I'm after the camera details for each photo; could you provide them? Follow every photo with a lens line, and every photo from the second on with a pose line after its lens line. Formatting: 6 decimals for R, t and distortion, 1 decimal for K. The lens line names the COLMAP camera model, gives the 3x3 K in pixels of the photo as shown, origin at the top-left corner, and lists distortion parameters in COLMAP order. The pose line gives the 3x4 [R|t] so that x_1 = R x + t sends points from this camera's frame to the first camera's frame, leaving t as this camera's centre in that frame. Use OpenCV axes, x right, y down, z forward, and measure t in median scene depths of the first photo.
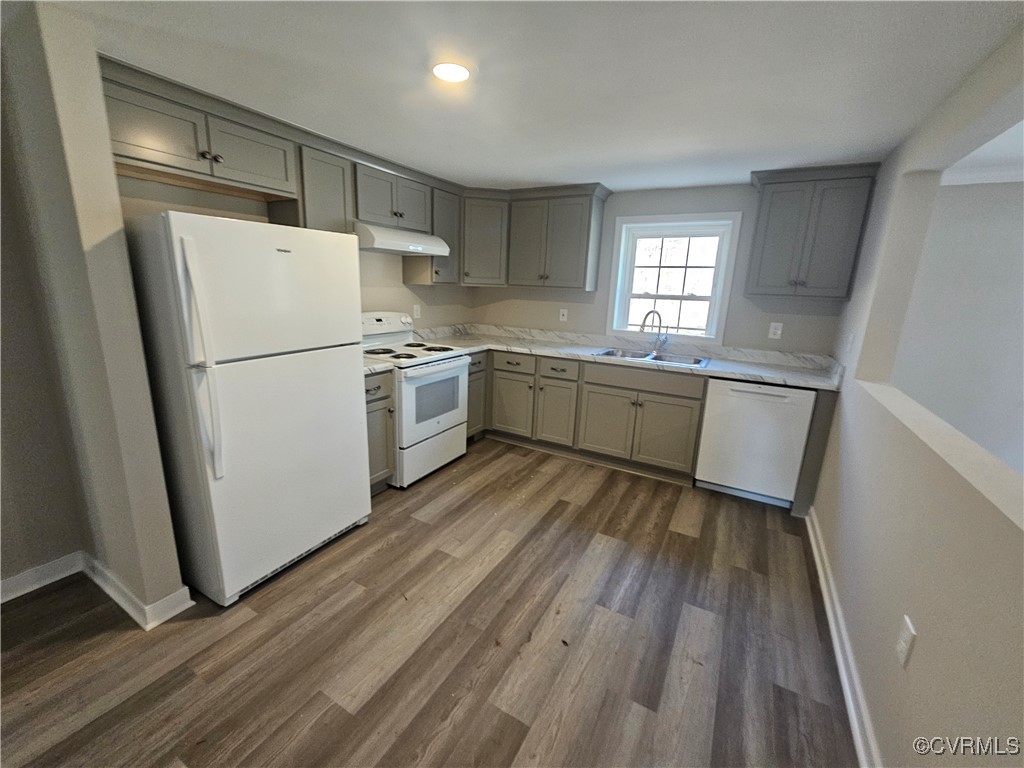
lens RADIAL K [[422.2, 0, 505.3], [0, 422.2, 383.9], [0, 0, 1]] dist [-0.000429, 0.000067]
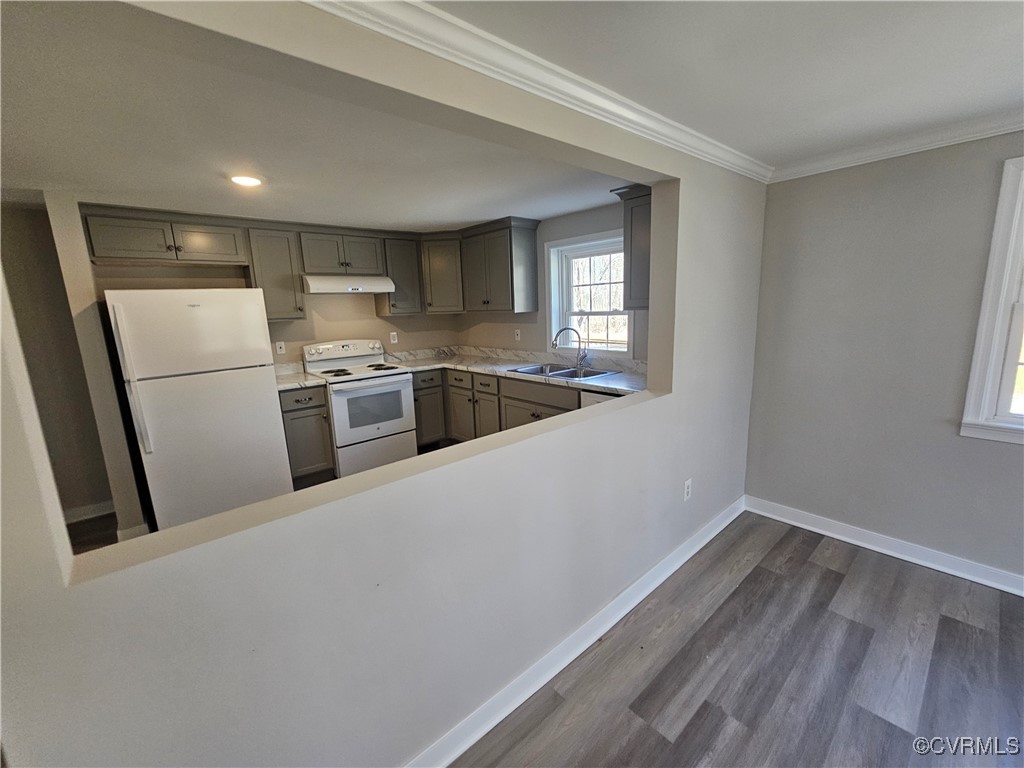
lens RADIAL K [[421.6, 0, 515.9], [0, 421.6, 385.4], [0, 0, 1]] dist [-0.000698, 0.000156]
pose [[0.946310, -0.008064, -0.323161, 0.564347], [-0.006421, 0.999023, -0.043732, 0.016726], [0.323198, 0.043460, 0.945333, -0.025486]]
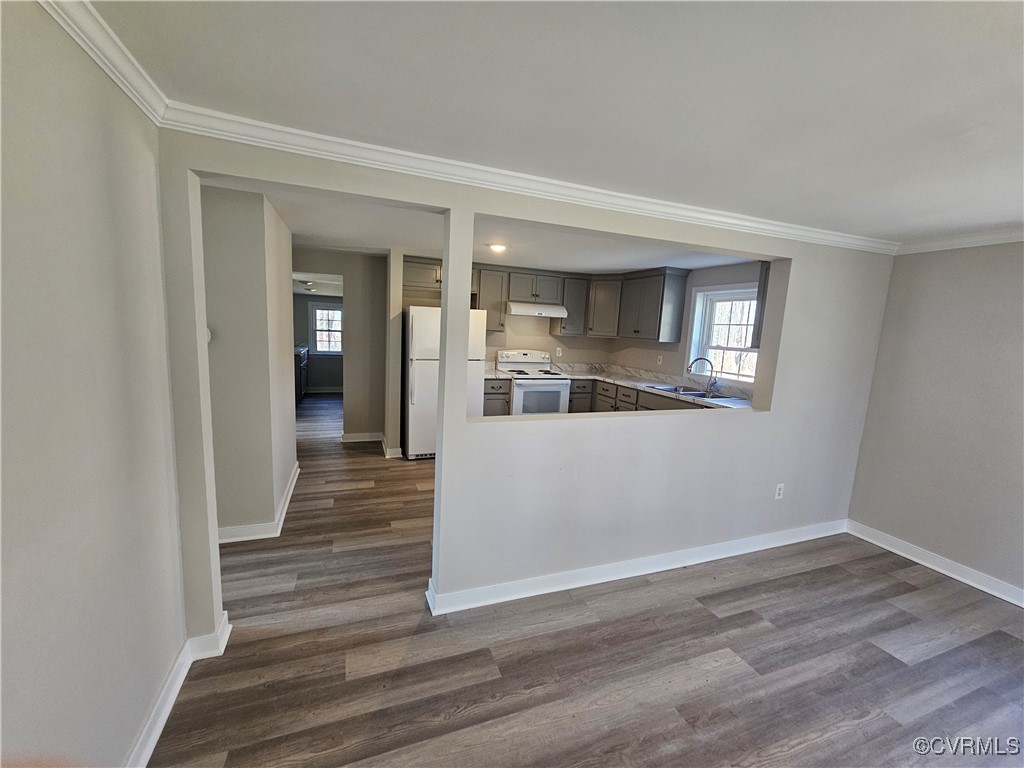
lens RADIAL K [[419.9, 0, 510.1], [0, 419.9, 386.2], [0, 0, 1]] dist [-0.002577, 0.000020]
pose [[0.777690, 0.092997, -0.621731, 0.694996], [-0.168546, 0.983634, -0.063696, 0.090970], [0.605632, 0.154326, 0.780637, -0.337293]]
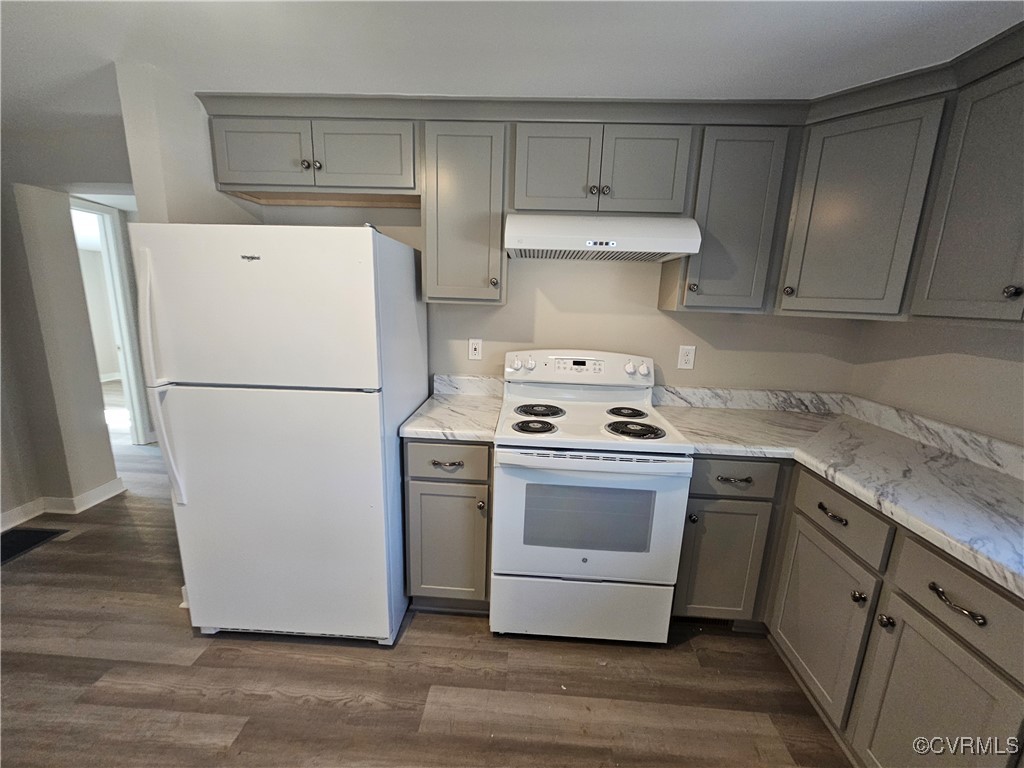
lens RADIAL K [[419.9, 0, 510.1], [0, 419.9, 386.2], [0, 0, 1]] dist [-0.002577, 0.000020]
pose [[0.453258, 0.167541, -0.875492, 0.214209], [-0.223831, 0.972100, 0.070148, -0.131015], [0.862819, 0.164168, 0.478113, 0.574641]]
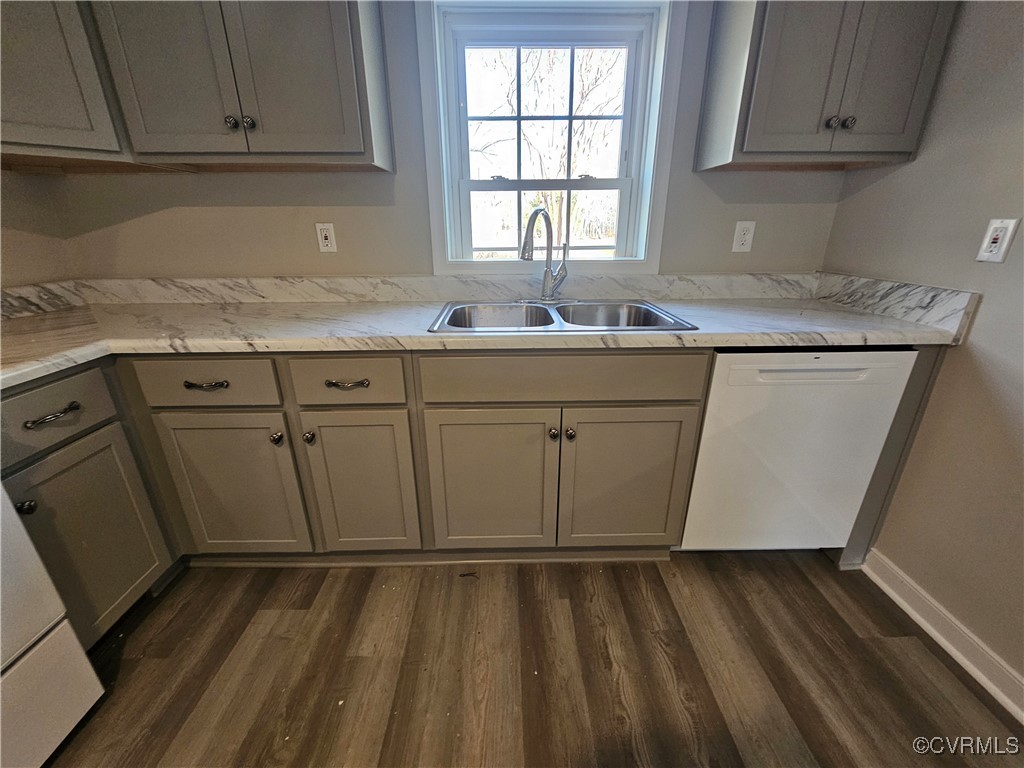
lens RADIAL K [[419.9, 0, 510.1], [0, 419.9, 386.2], [0, 0, 1]] dist [-0.002577, 0.000020]
pose [[0.857214, -0.220779, 0.465231, 0.076756], [0.151470, 0.971567, 0.181973, -0.076974], [-0.492179, -0.085522, 0.866283, 0.615121]]
